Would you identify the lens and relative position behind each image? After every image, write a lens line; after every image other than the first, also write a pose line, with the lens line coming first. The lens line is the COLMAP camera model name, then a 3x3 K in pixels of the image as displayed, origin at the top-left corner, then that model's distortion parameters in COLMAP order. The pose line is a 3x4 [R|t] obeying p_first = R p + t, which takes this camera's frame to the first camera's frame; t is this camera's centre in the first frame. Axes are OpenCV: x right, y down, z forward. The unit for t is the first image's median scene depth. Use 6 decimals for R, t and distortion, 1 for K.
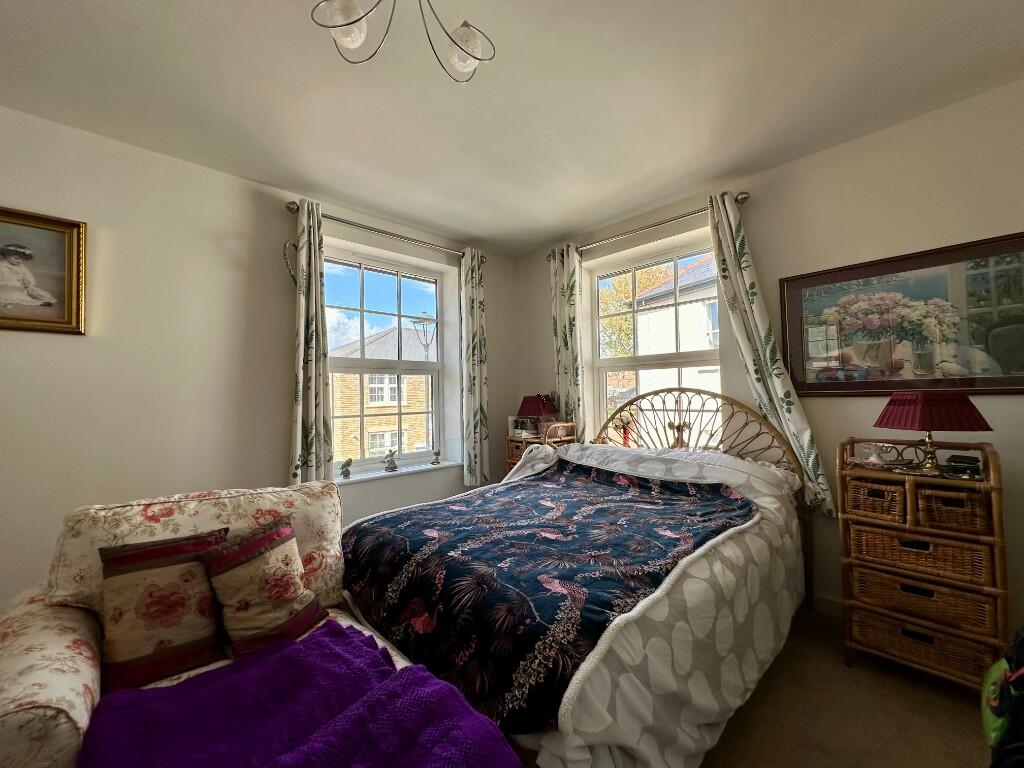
lens RADIAL K [[412.6, 0, 512.5], [0, 412.6, 382.2], [0, 0, 1]] dist [-0.008392, 0.000451]
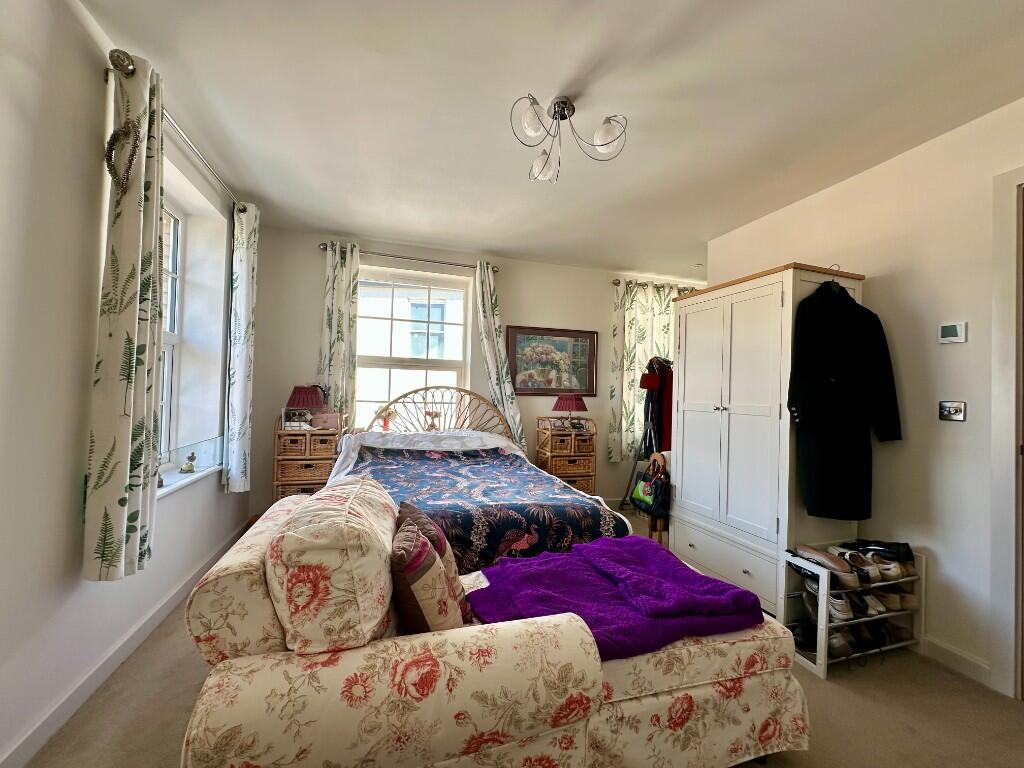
lens RADIAL K [[412.6, 0, 511.3], [0, 412.6, 386.1], [0, 0, 1]] dist [-0.008392, 0.000451]
pose [[0.441267, 0.042119, 0.896387, -0.863932], [-0.062186, 0.997932, -0.016278, 0.026059], [-0.895219, -0.048559, 0.442973, 0.219045]]
